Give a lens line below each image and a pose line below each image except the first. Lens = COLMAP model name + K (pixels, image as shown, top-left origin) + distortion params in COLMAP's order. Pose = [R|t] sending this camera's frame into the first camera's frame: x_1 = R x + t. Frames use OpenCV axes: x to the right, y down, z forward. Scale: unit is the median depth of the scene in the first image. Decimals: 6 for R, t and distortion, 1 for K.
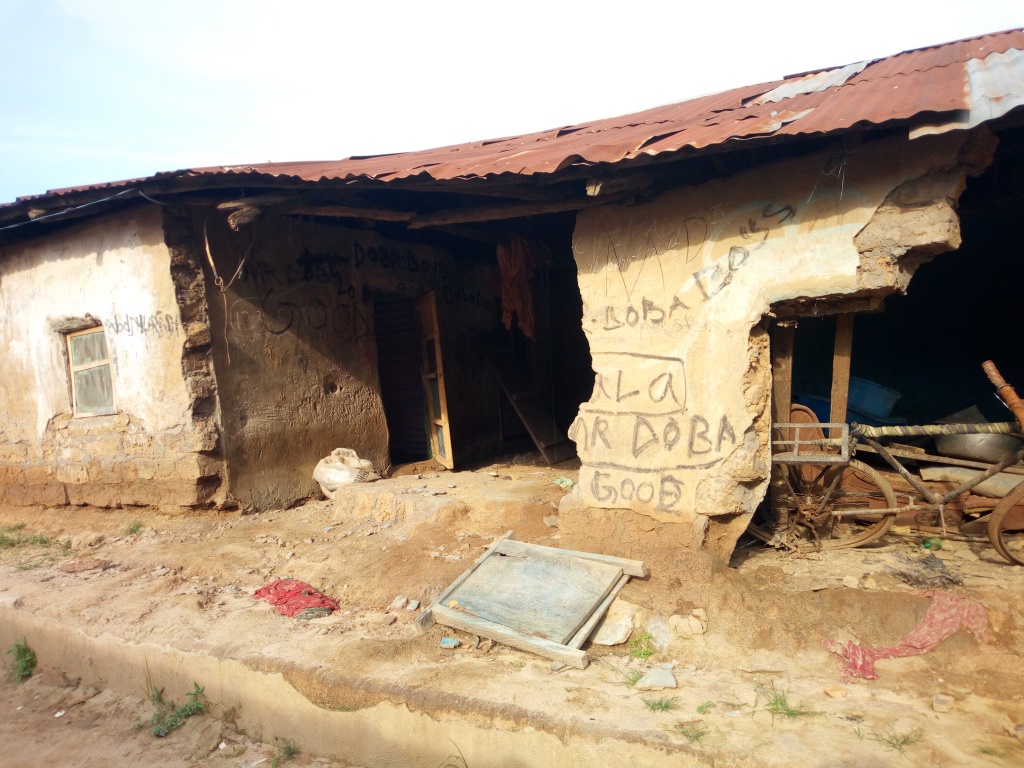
lens RADIAL K [[760.7, 0, 511.4], [0, 760.7, 378.2], [0, 0, 1]] dist [-0.004402, -0.001264]
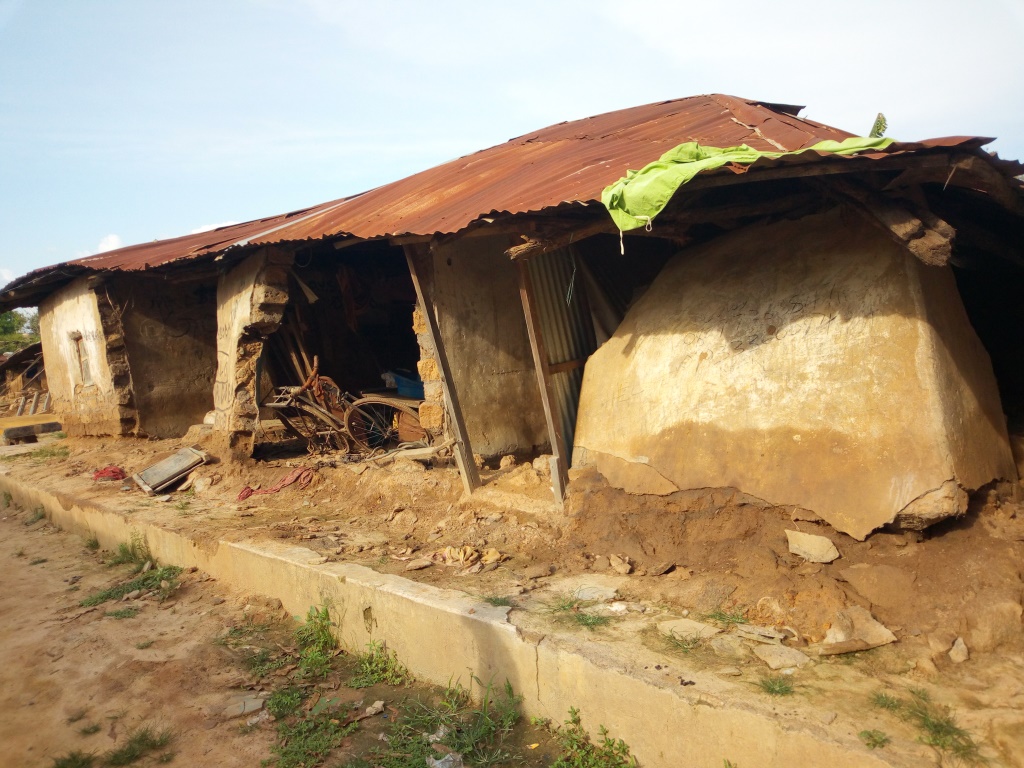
lens RADIAL K [[760.7, 0, 513.0], [0, 760.7, 388.7], [0, 0, 1]] dist [-0.004402, -0.001264]
pose [[0.957652, -0.004773, -0.287888, 0.969592], [0.020025, 0.998546, 0.050057, -0.014252], [0.287230, -0.053702, 0.956355, -0.452475]]
